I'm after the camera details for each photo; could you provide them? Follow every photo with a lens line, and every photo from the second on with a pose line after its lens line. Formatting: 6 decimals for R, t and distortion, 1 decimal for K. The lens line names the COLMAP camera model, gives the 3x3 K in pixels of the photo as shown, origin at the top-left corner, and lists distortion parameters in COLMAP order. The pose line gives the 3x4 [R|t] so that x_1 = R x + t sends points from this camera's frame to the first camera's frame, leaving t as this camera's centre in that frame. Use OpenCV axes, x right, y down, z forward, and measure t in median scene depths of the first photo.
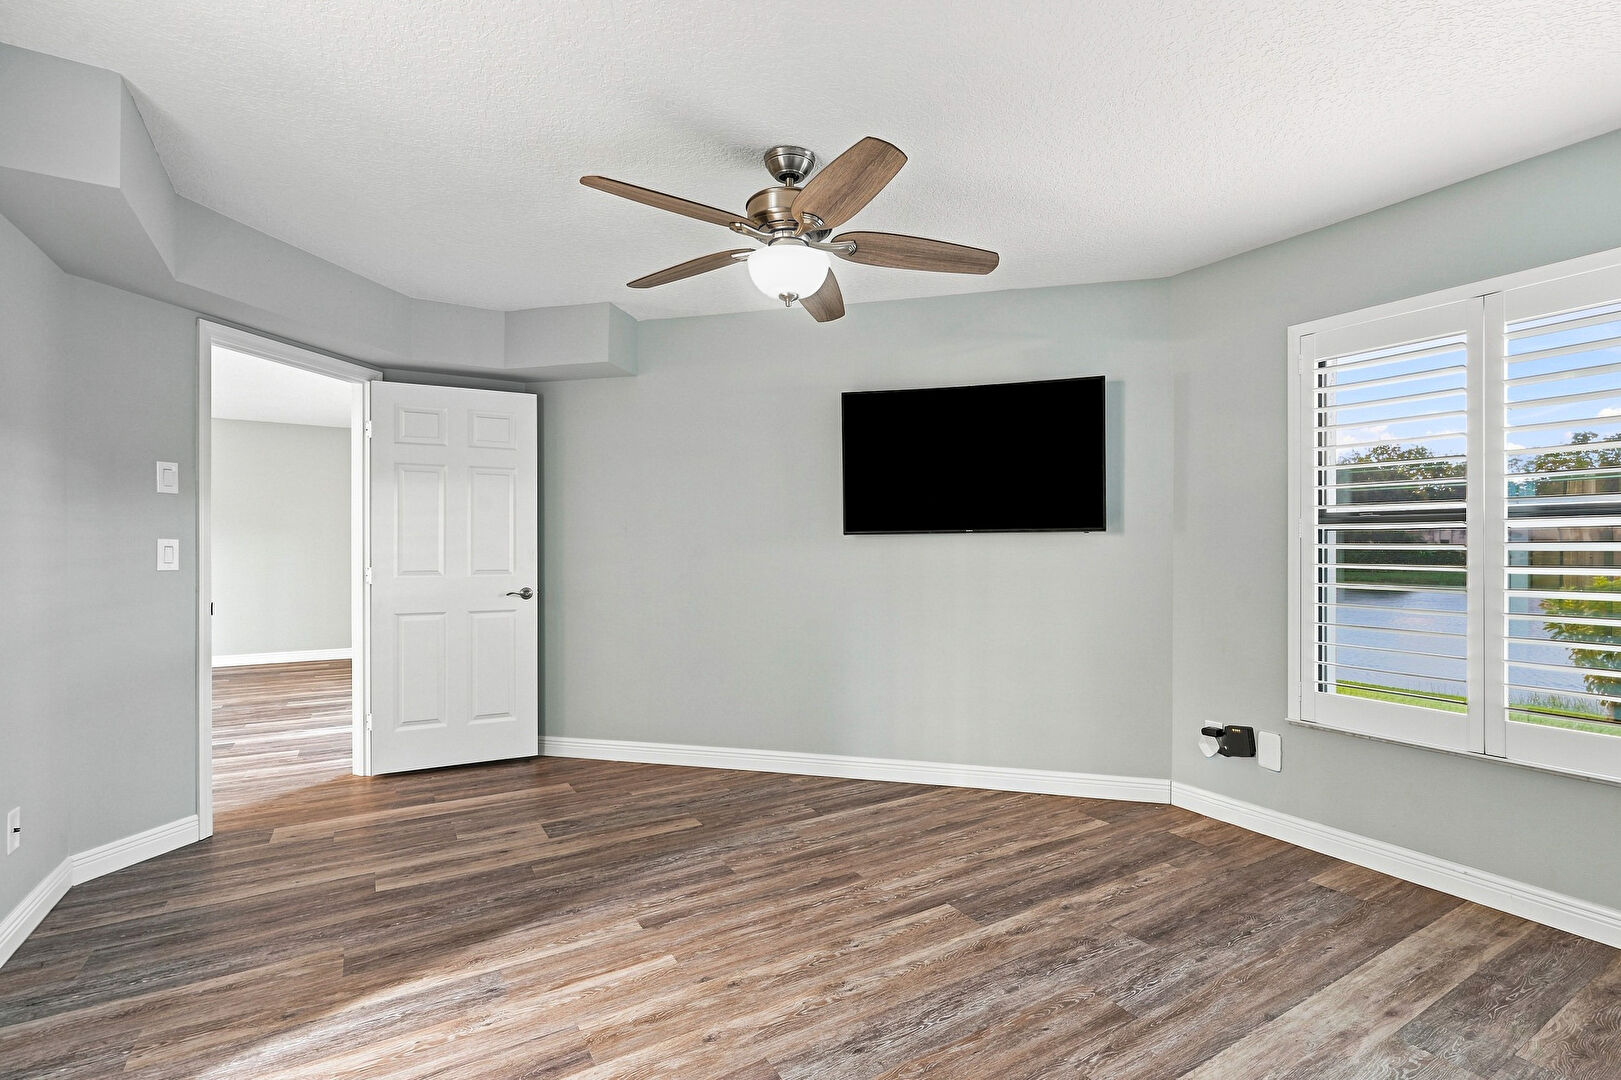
lens RADIAL K [[740.3, 0, 807.2], [0, 740.3, 540.5], [0, 0, 1]] dist [-0.007127, 0.003148]
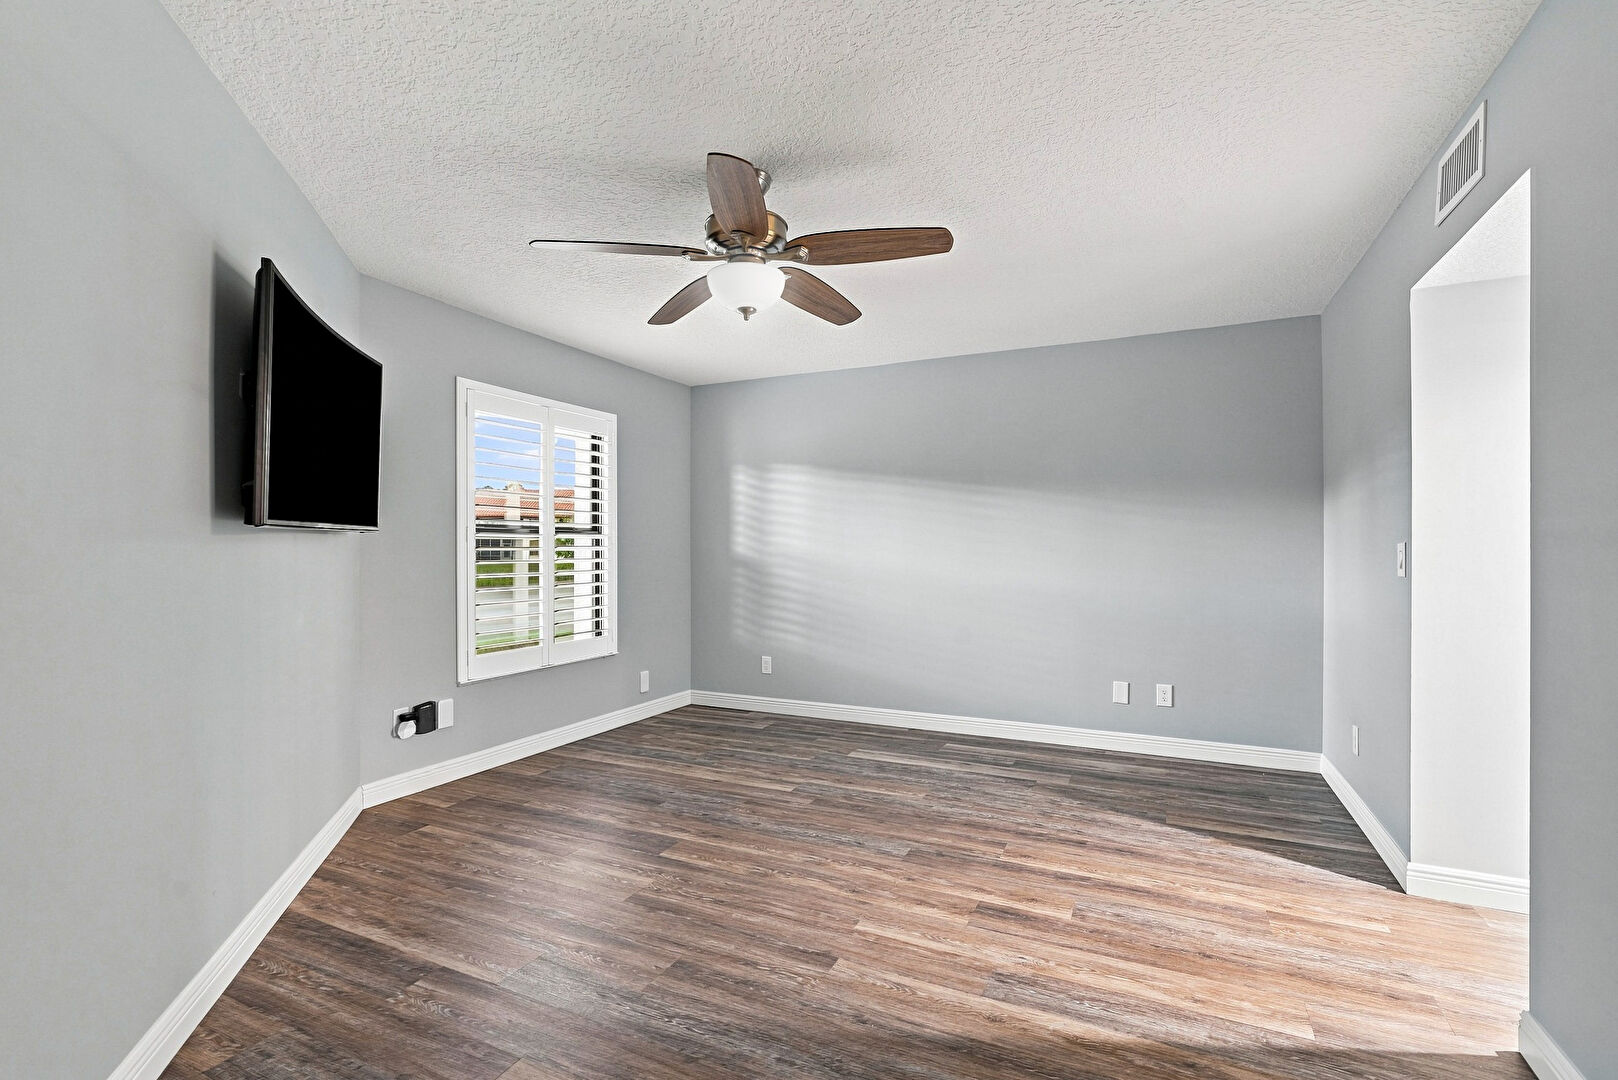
lens RADIAL K [[738.9, 0, 819.3], [0, 738.9, 539.7], [0, 0, 1]] dist [-0.007127, 0.003148]
pose [[-0.558190, 0.009600, 0.829658, -1.053018], [-0.006709, 0.999848, -0.016083, 0.012988], [-0.829686, -0.014543, -0.558041, 1.652439]]
